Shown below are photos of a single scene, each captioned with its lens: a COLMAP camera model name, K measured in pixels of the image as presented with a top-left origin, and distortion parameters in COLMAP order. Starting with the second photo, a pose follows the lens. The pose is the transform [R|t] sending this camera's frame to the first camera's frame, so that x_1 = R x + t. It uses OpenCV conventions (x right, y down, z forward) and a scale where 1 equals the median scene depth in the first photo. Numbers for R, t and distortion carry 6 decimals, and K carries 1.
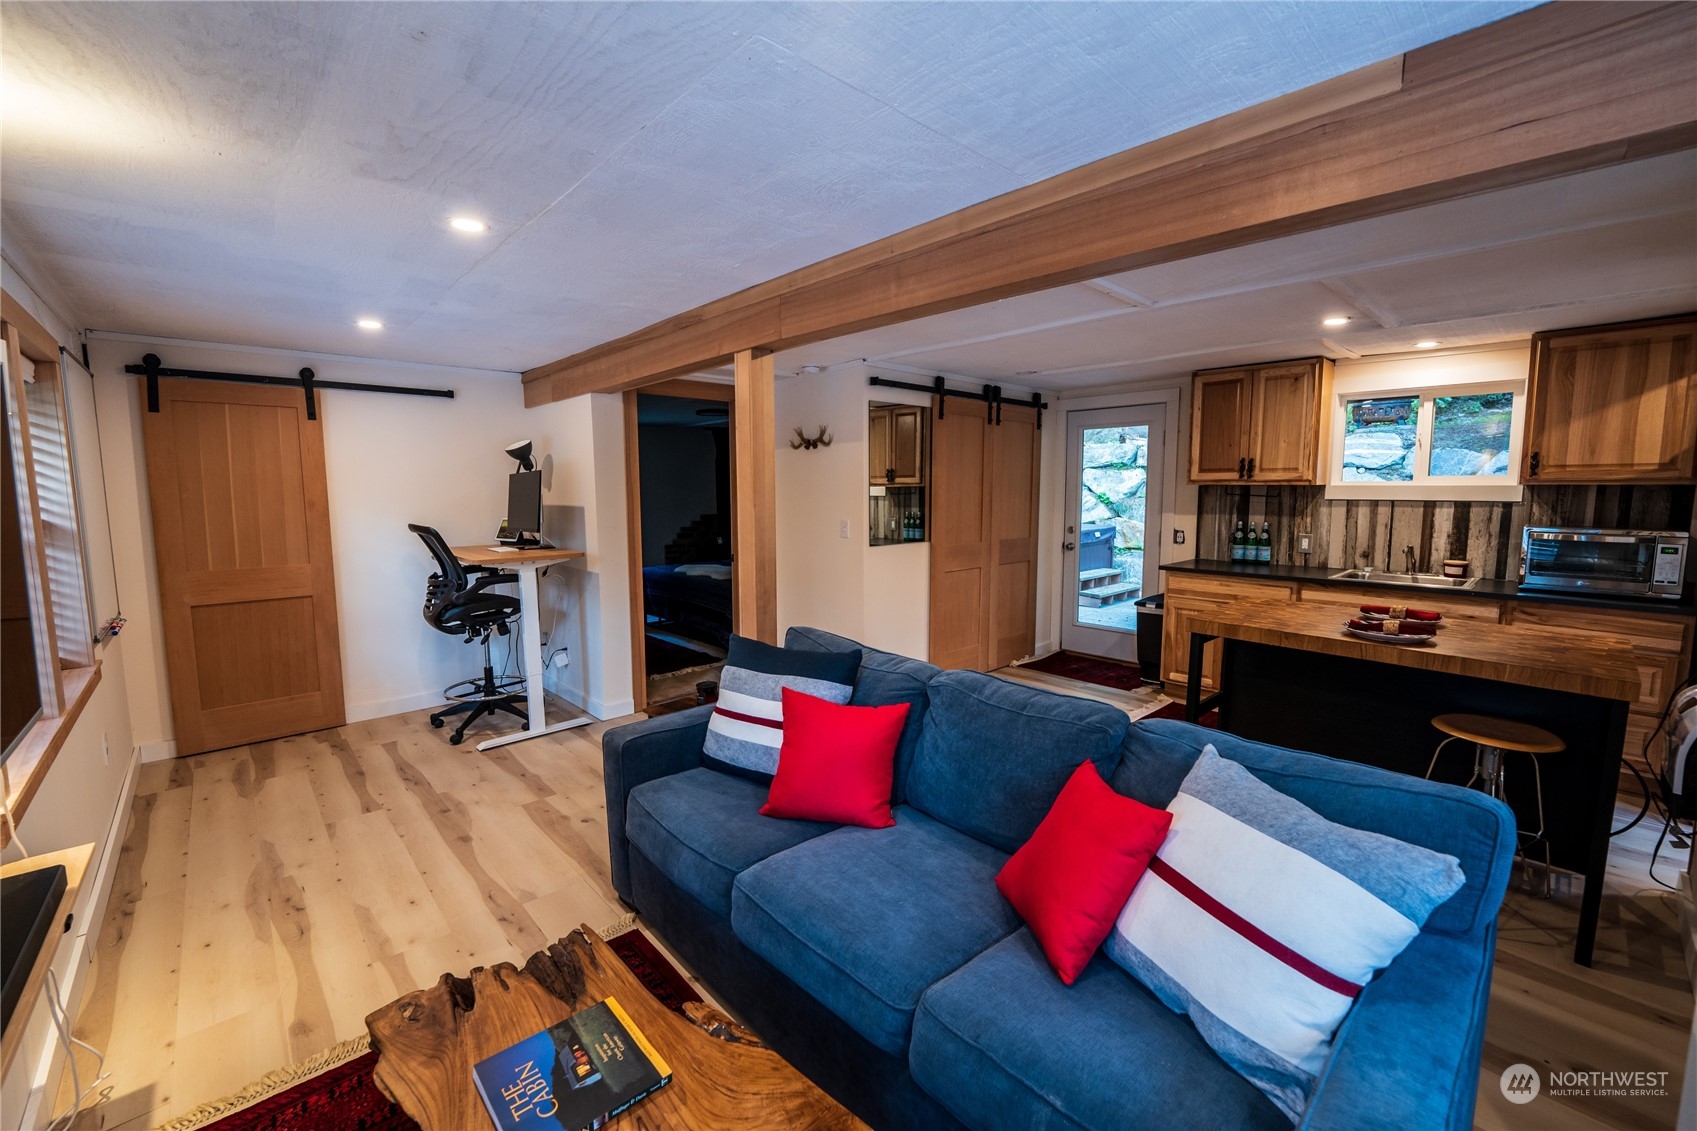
lens RADIAL K [[685.5, 0, 841.8], [0, 685.5, 558.0], [0, 0, 1]] dist [-0.009011, -0.000263]
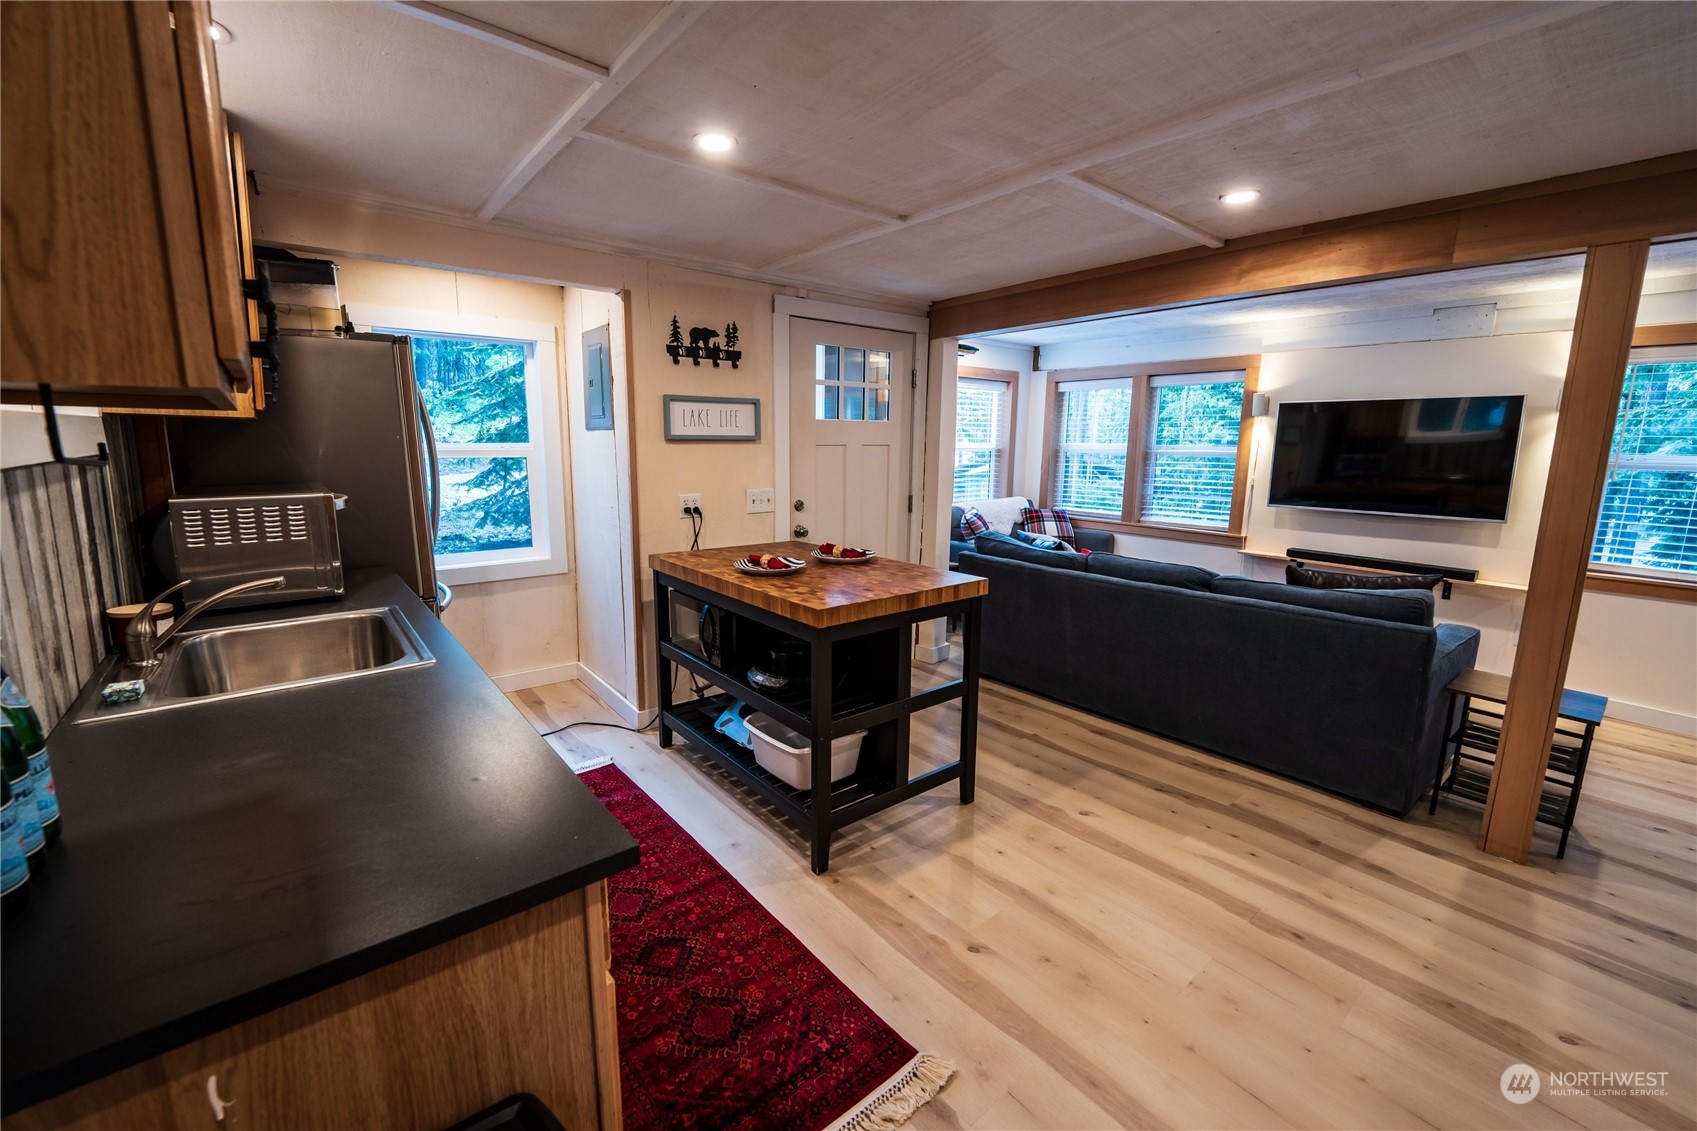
lens RADIAL K [[685.5, 0, 841.8], [0, 685.5, 558.0], [0, 0, 1]] dist [-0.009011, -0.000263]
pose [[-0.998203, -0.018979, 0.056835, 0.426943], [-0.002497, 0.960866, 0.277004, -0.123786], [-0.059868, 0.276364, -0.959186, 1.234560]]
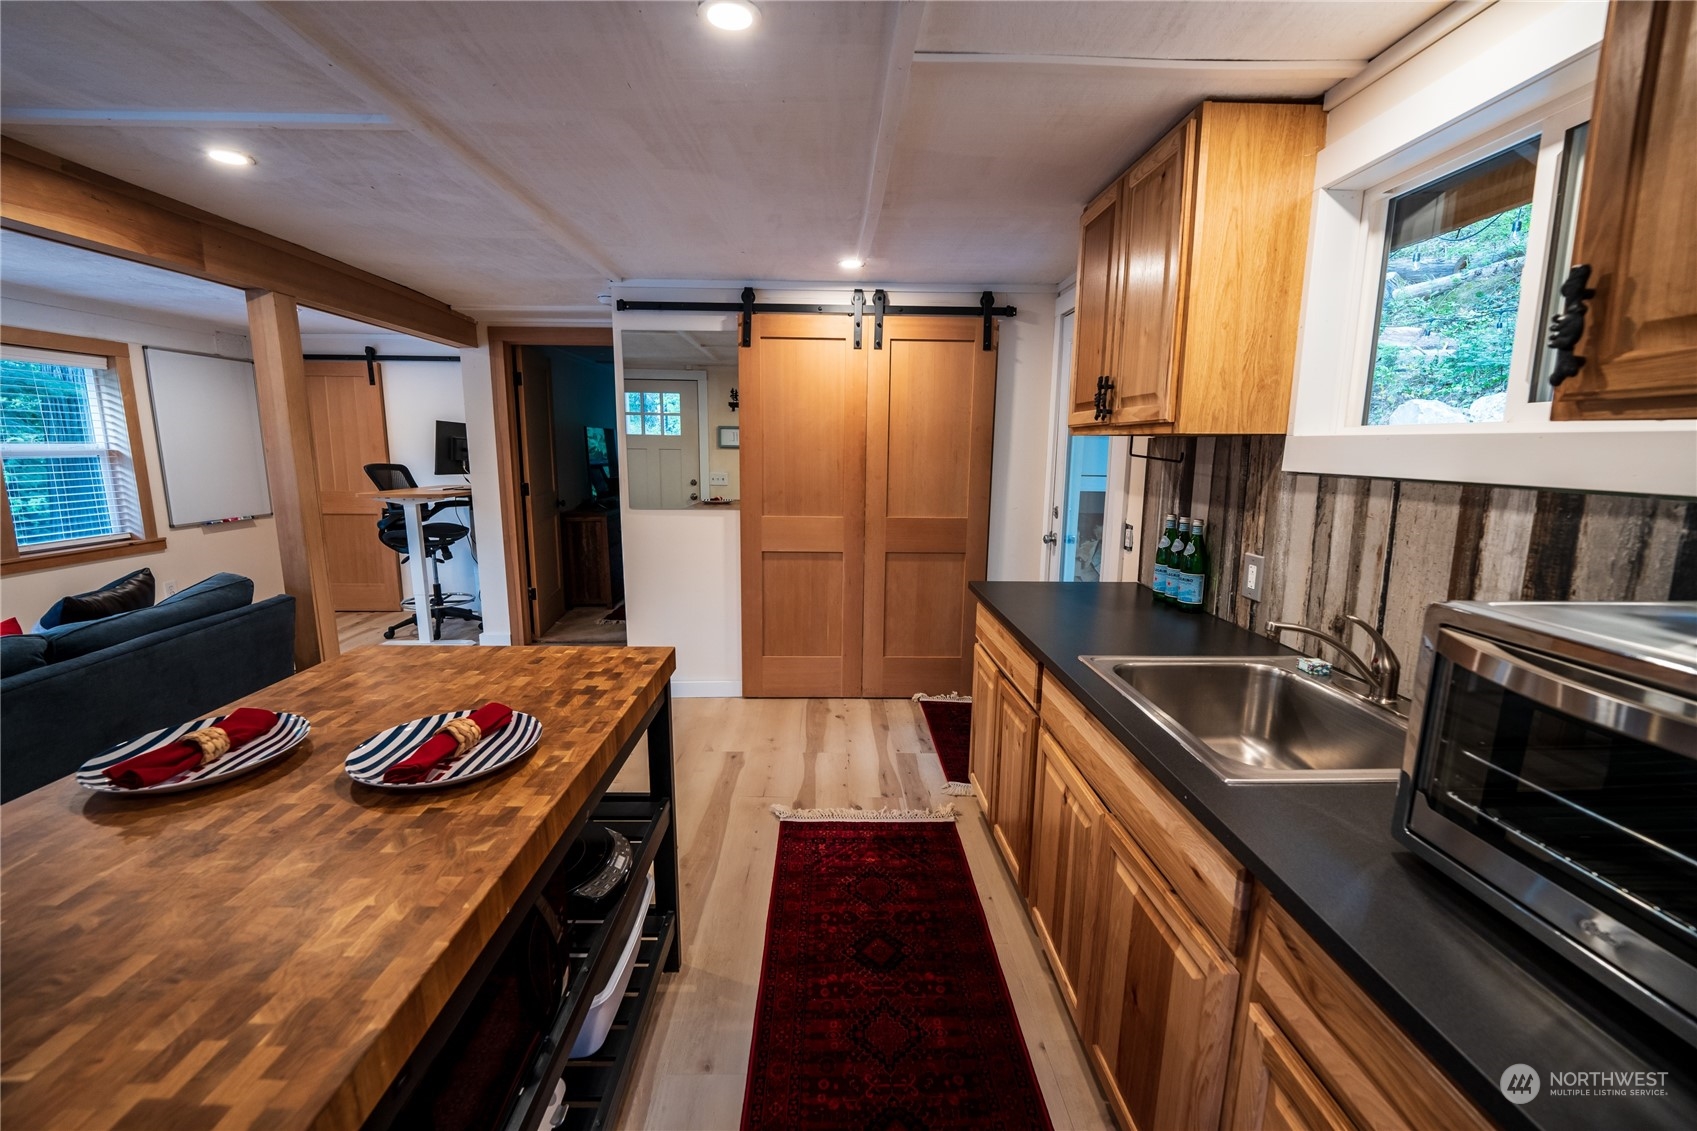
lens RADIAL K [[685.5, 0, 841.8], [0, 685.5, 558.0], [0, 0, 1]] dist [-0.009011, -0.000263]
pose [[0.749355, 0.118865, -0.651412, 0.800032], [-0.081744, 0.992837, 0.087132, -0.051020], [0.657104, -0.012044, 0.753704, 0.545397]]
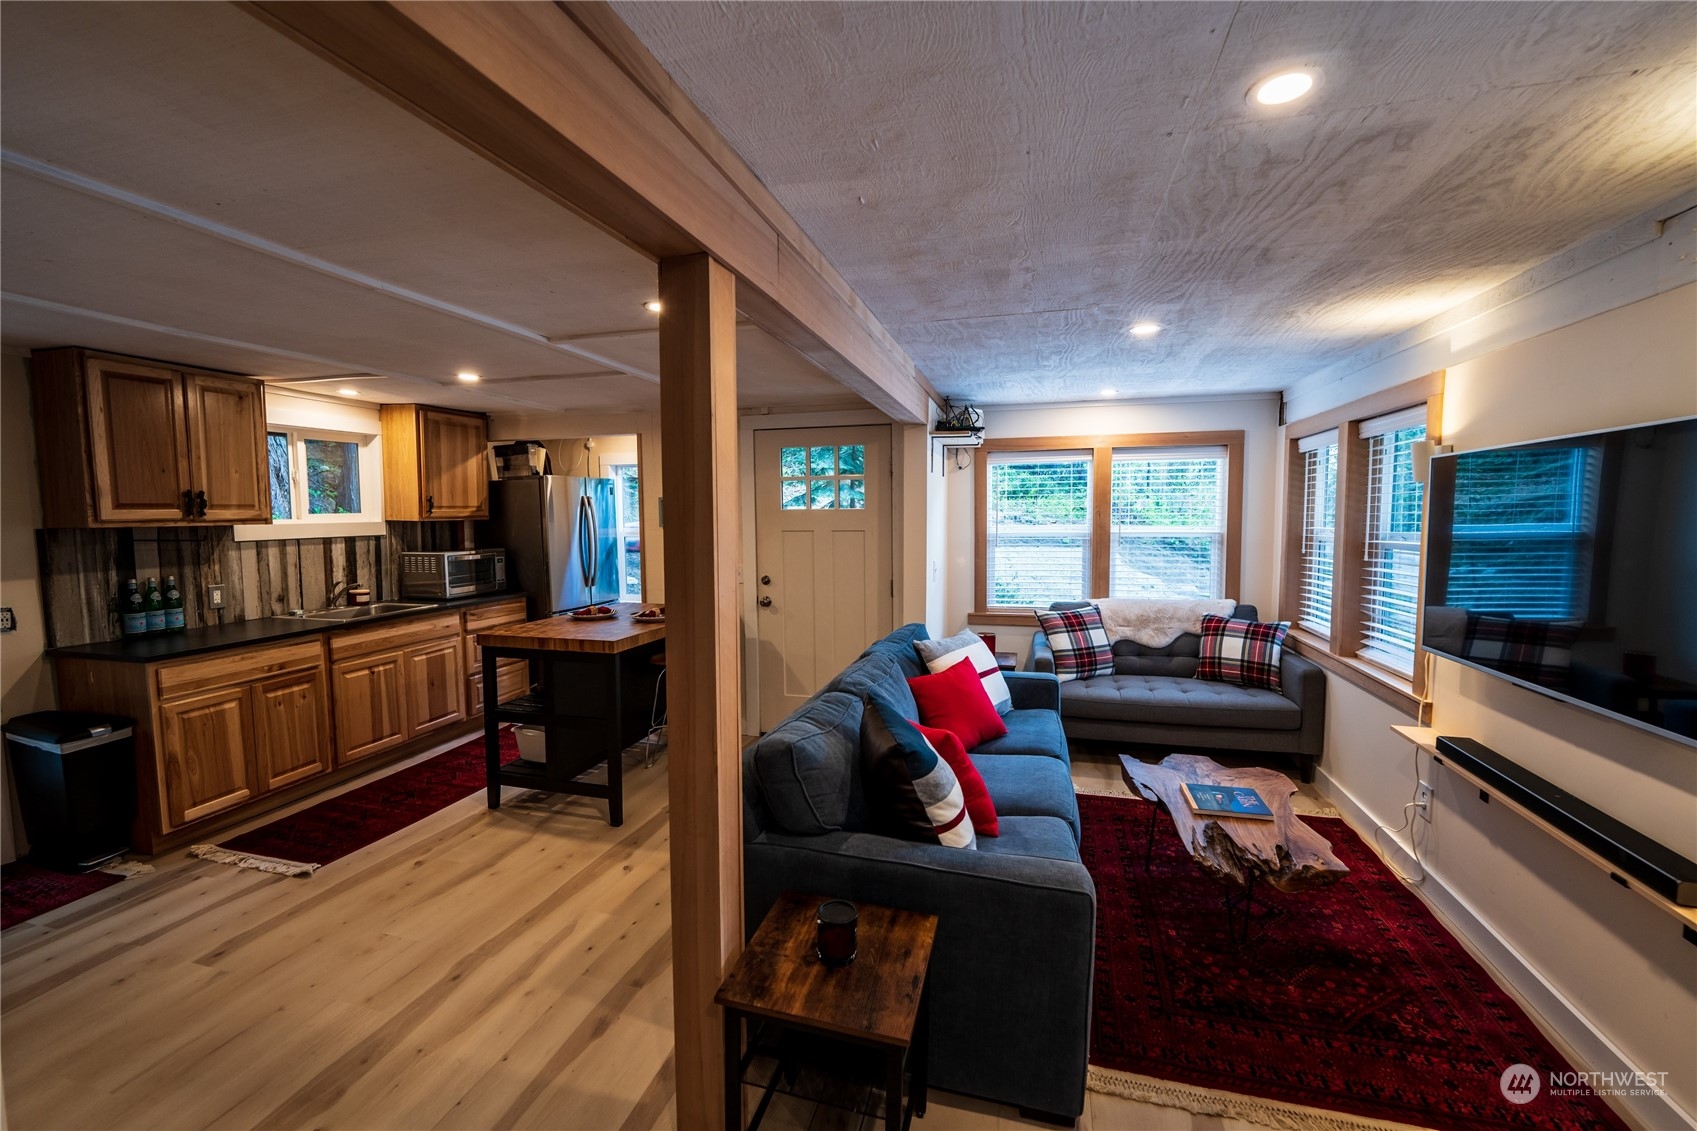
lens RADIAL K [[686.7, 0, 844.6], [0, 686.7, 559.5], [0, 0, 1]] dist [0.000305, -0.006492]
pose [[-0.526673, -0.055230, 0.848272, -0.424437], [0.098239, 0.987247, 0.125273, -0.098341], [-0.844372, 0.149311, -0.514531, 0.820619]]
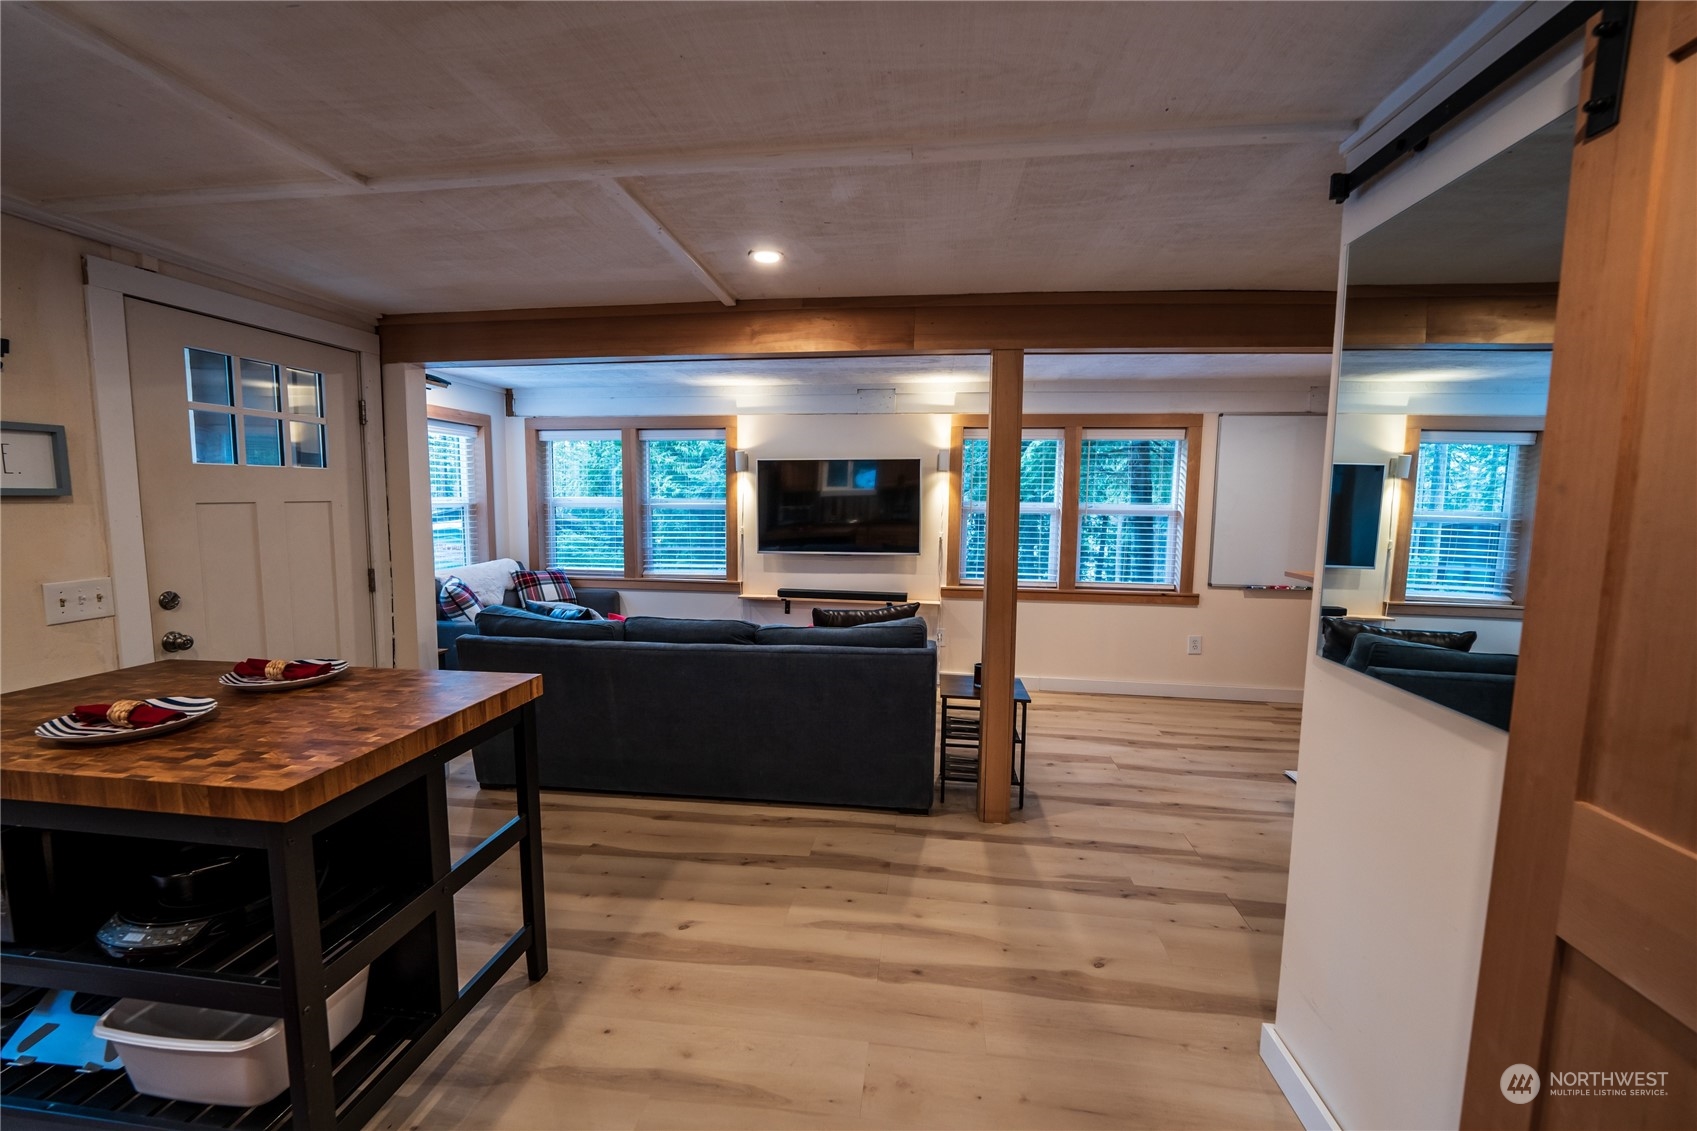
lens RADIAL K [[685.7, 0, 843.4], [0, 685.7, 561.8], [0, 0, 1]] dist [-0.009551, -0.000516]
pose [[-0.764516, 0.056577, -0.642117, 0.467700], [-0.076375, 0.981174, 0.177384, -0.111322], [0.640064, 0.184655, -0.745802, 1.114941]]
